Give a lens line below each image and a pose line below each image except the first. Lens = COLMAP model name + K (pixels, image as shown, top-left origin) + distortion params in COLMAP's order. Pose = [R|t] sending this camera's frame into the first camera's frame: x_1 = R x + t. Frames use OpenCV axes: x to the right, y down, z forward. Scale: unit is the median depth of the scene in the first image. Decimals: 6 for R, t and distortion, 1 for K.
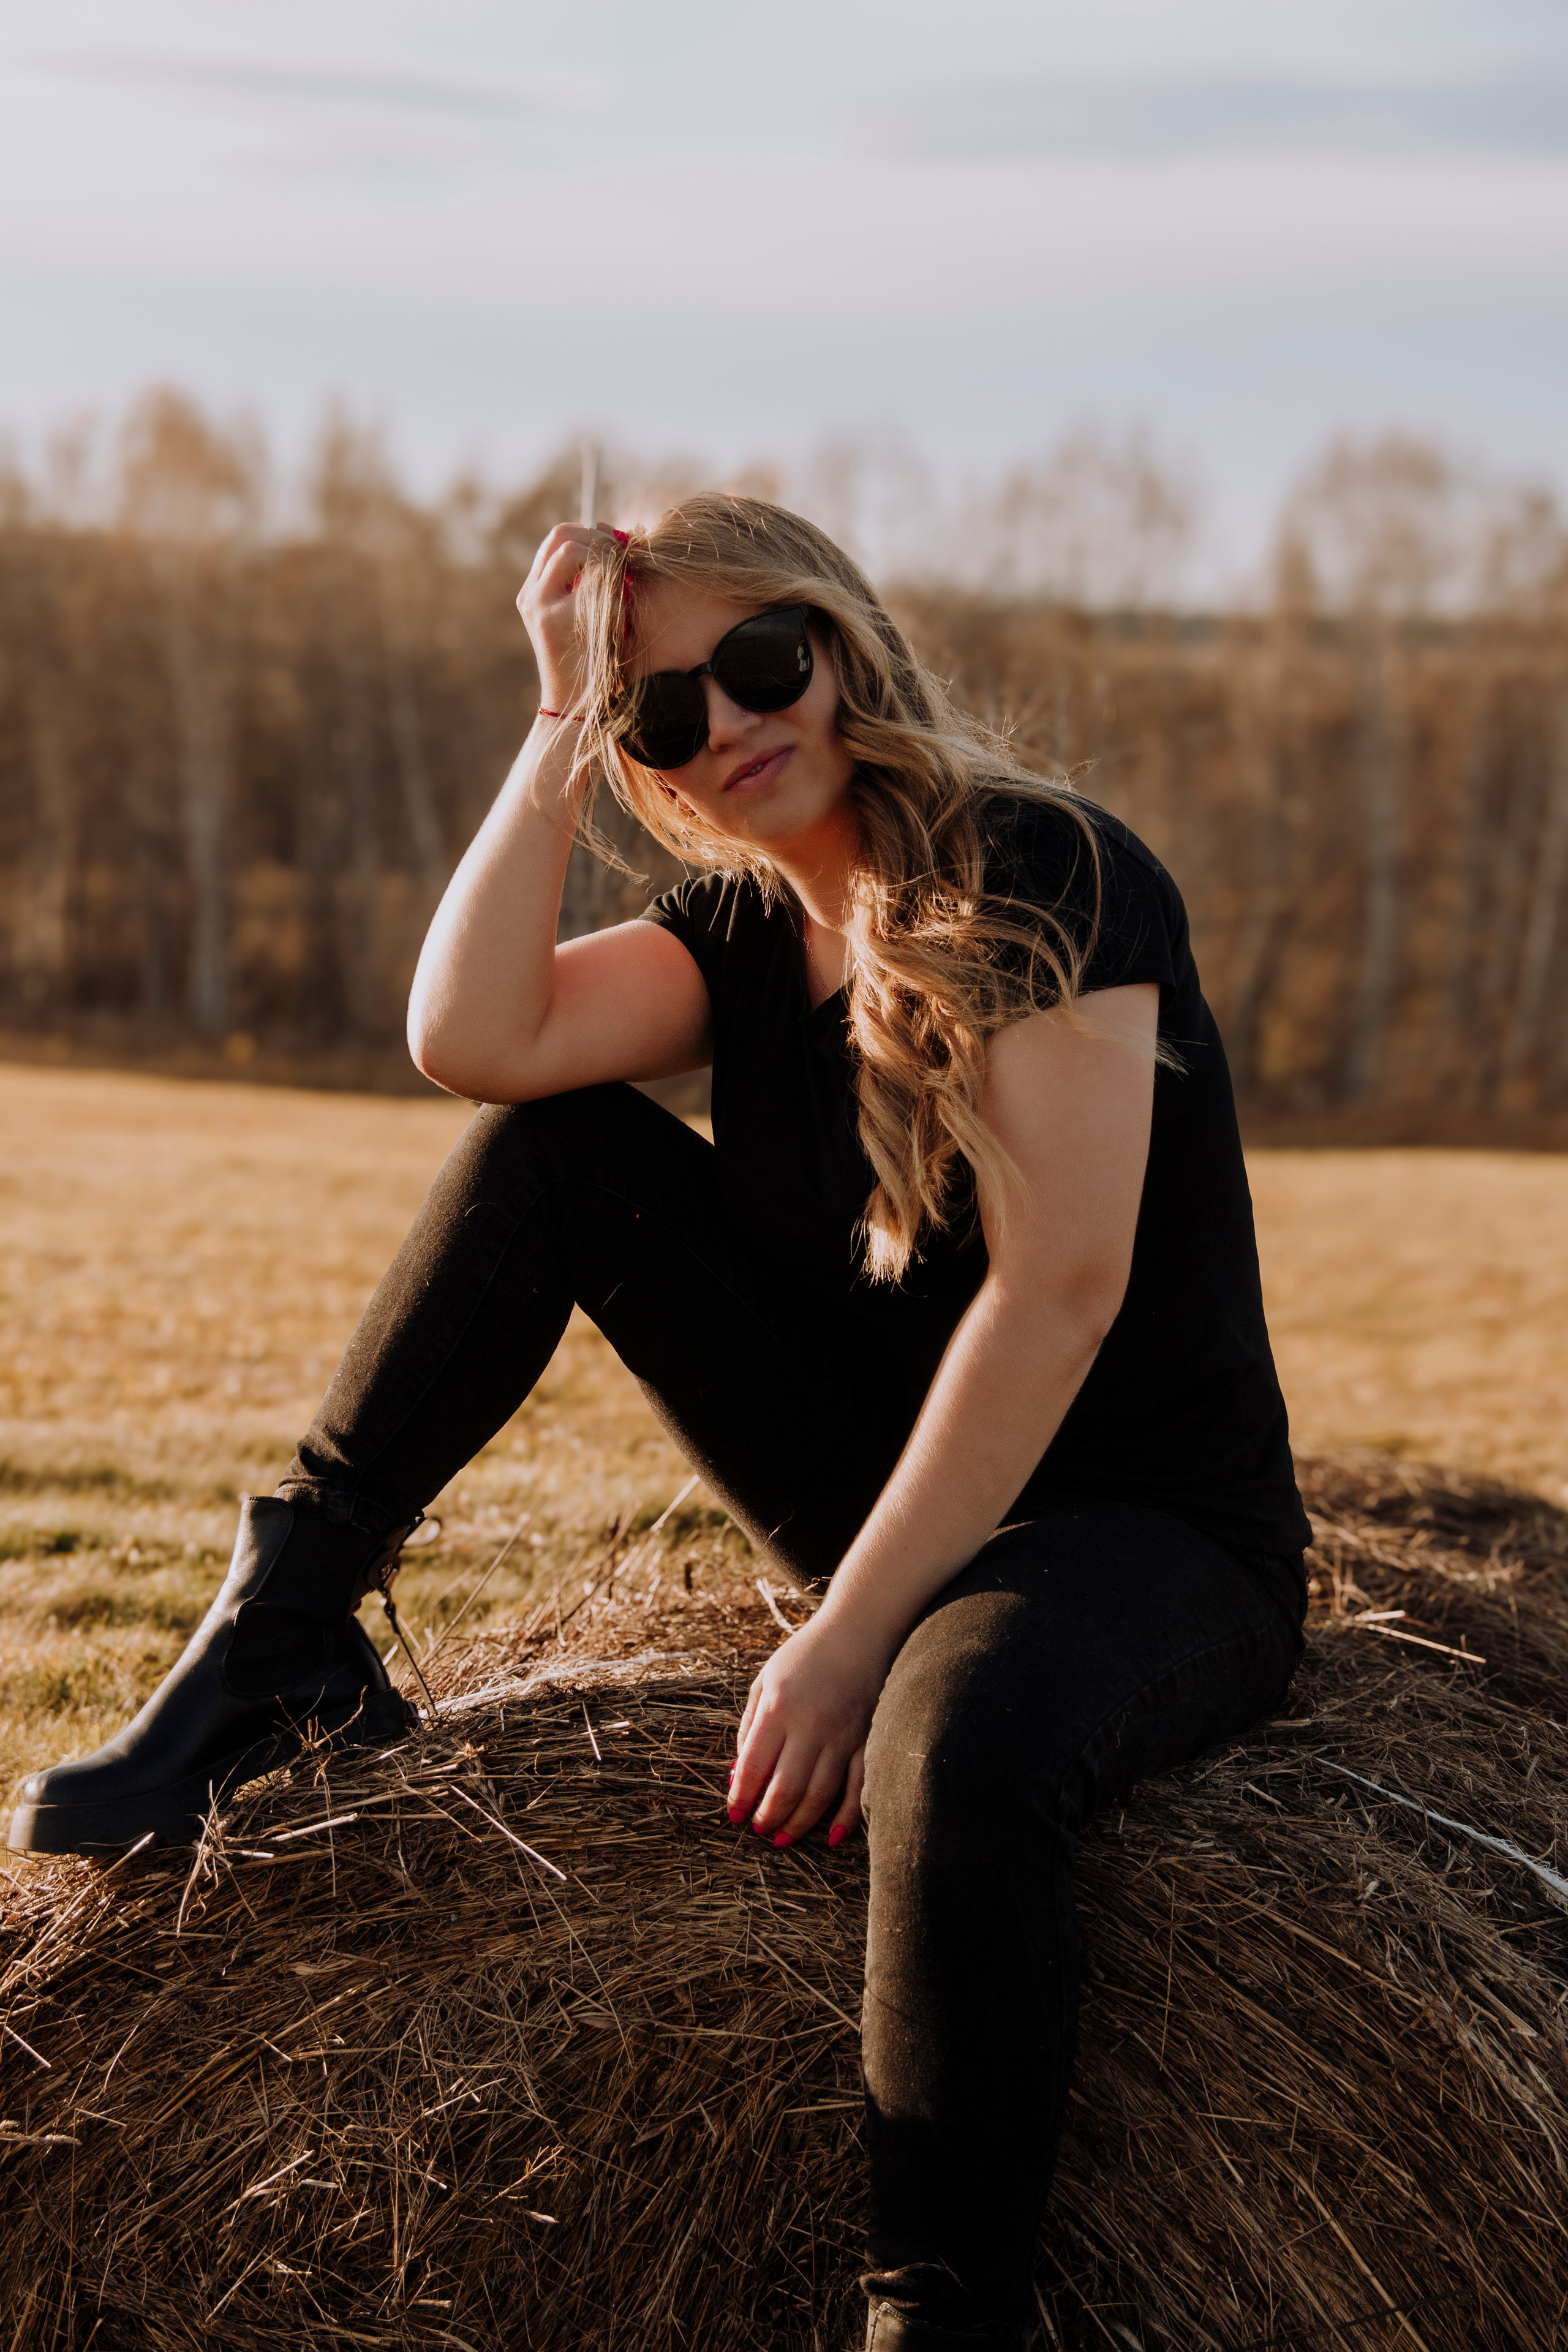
lens RADIAL K [[4163.3, 0, 795.7], [0, 4163.3, 1165.3], [0, 0, 1]] dist [0.218880, 0.000000]
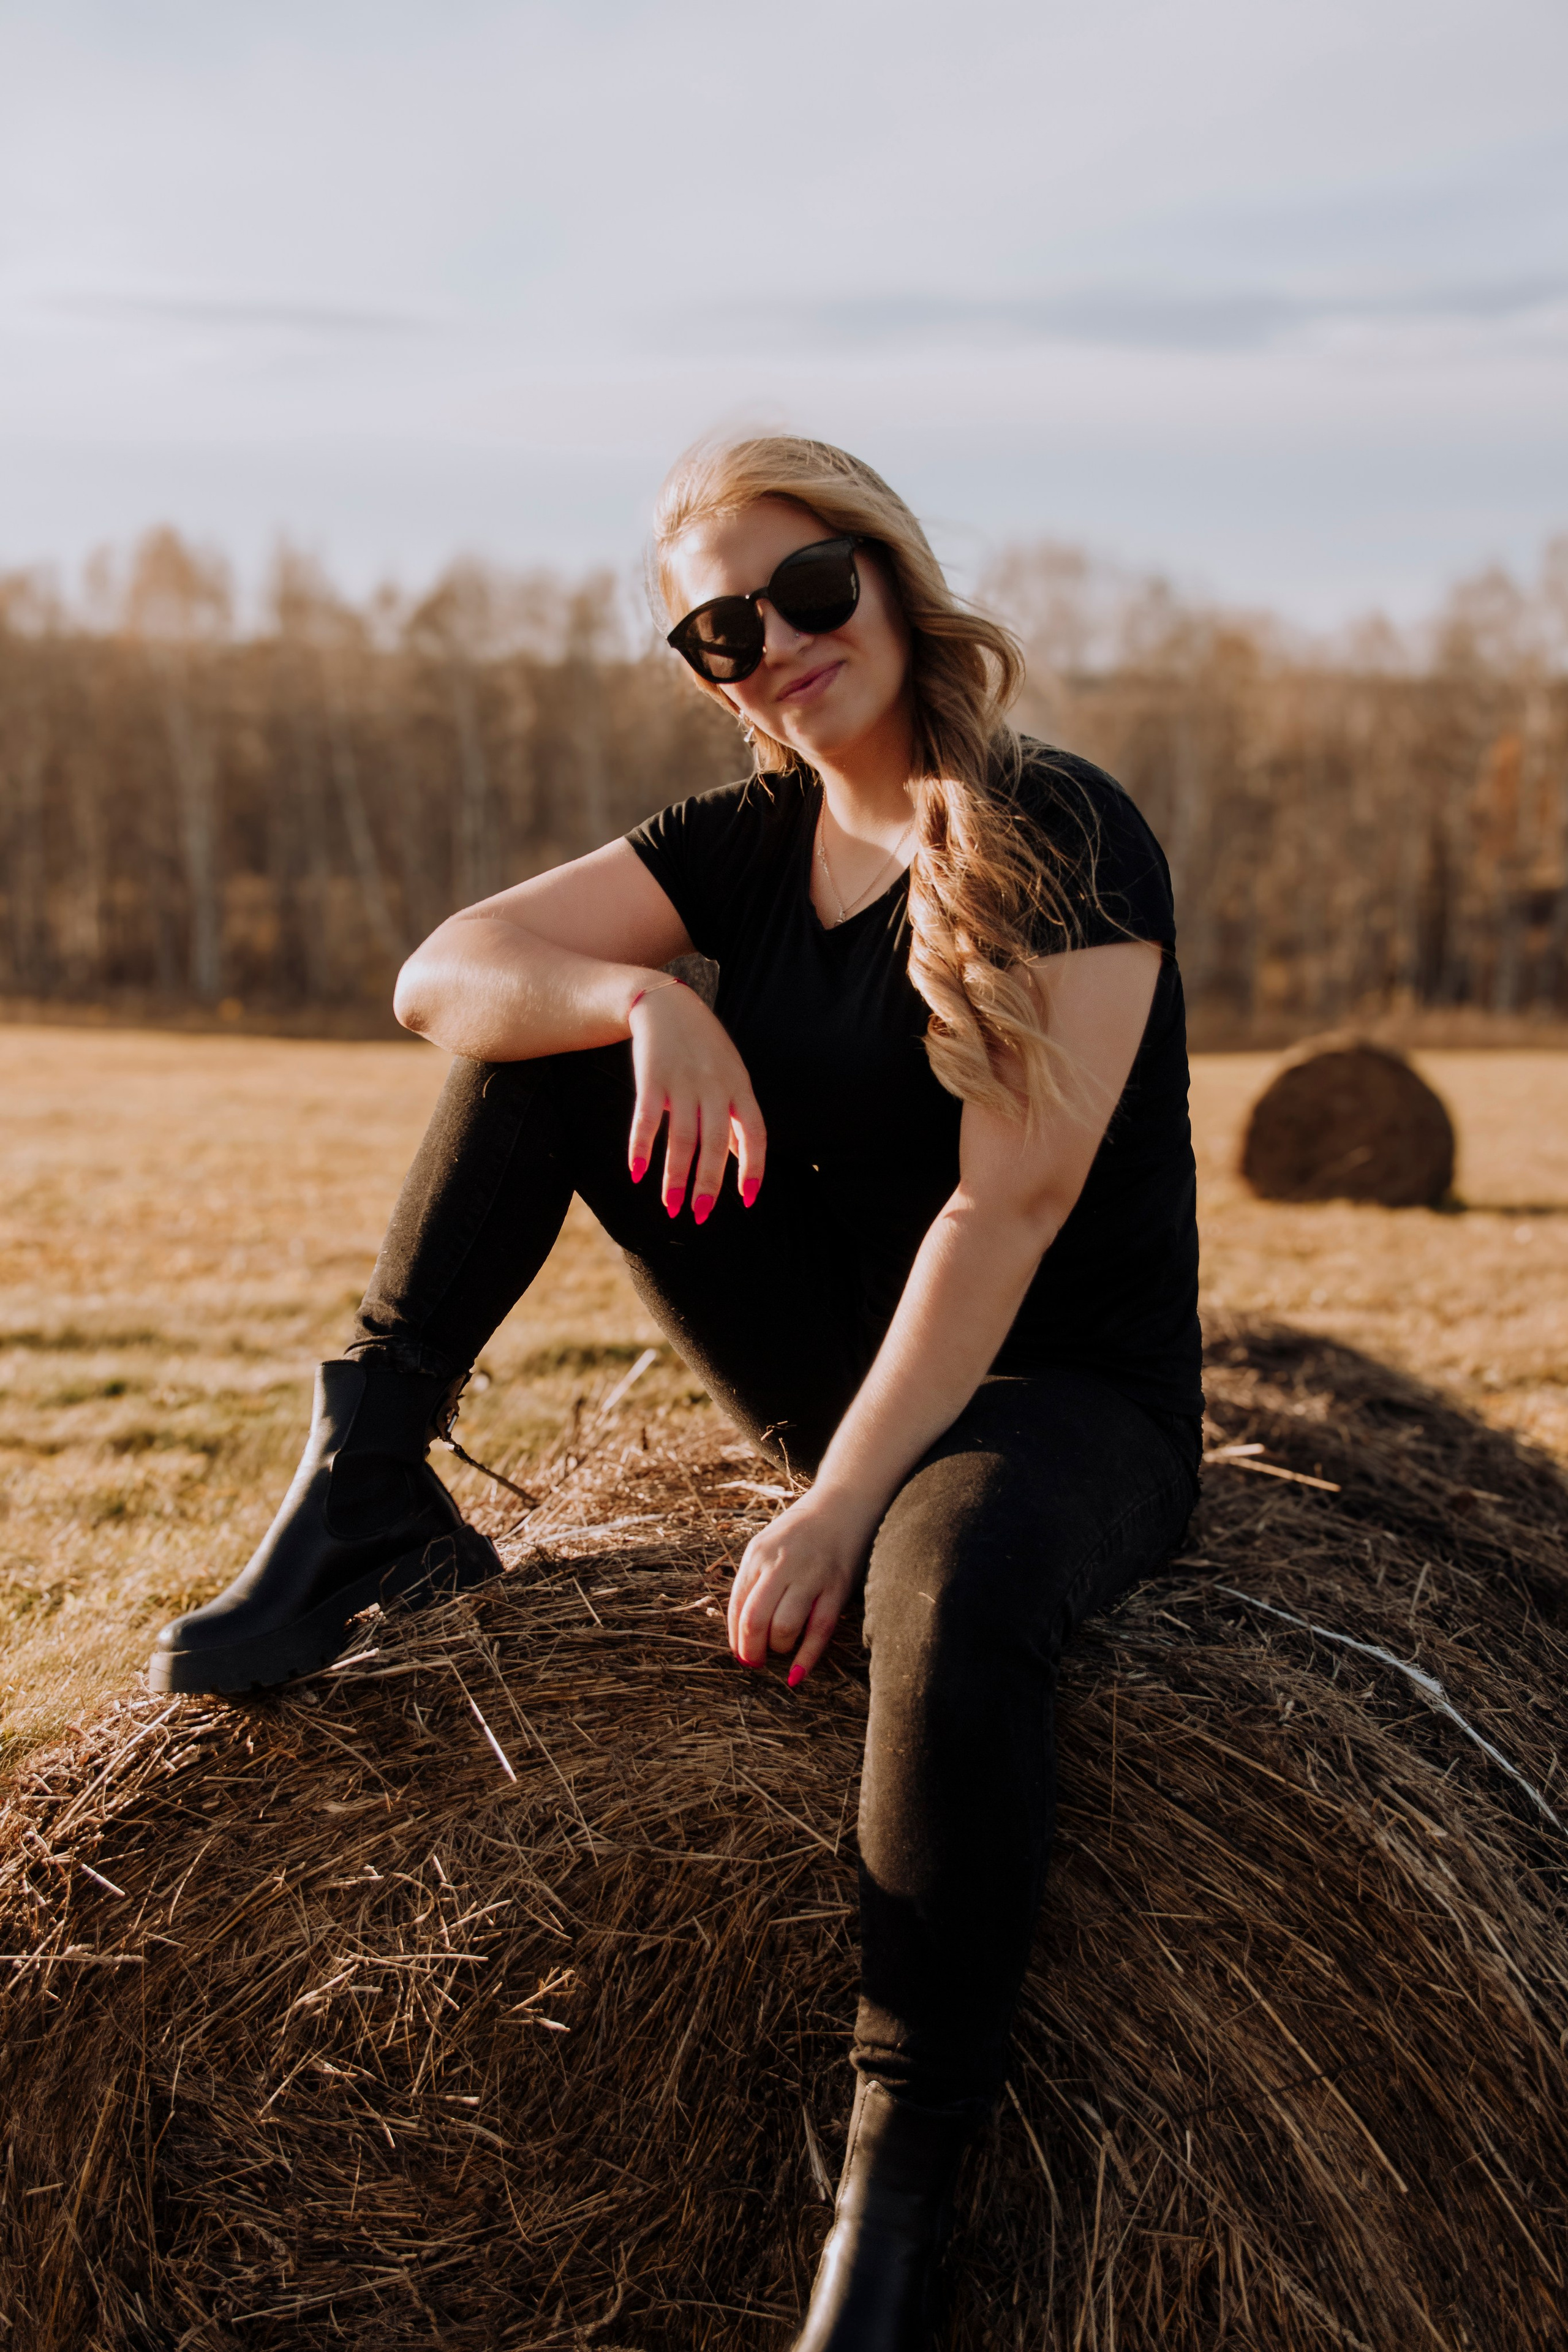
lens RADIAL K [[2918.1, 0, 773.4], [0, 2918.1, 1181.0], [0, 0, 1]] dist [0.046263, 0.000000]
pose [[0.998103, -0.036919, 0.049274, -0.031465], [0.035189, 0.998749, 0.035523, -0.001588], [-0.050524, -0.033722, 0.998153, 0.212072]]
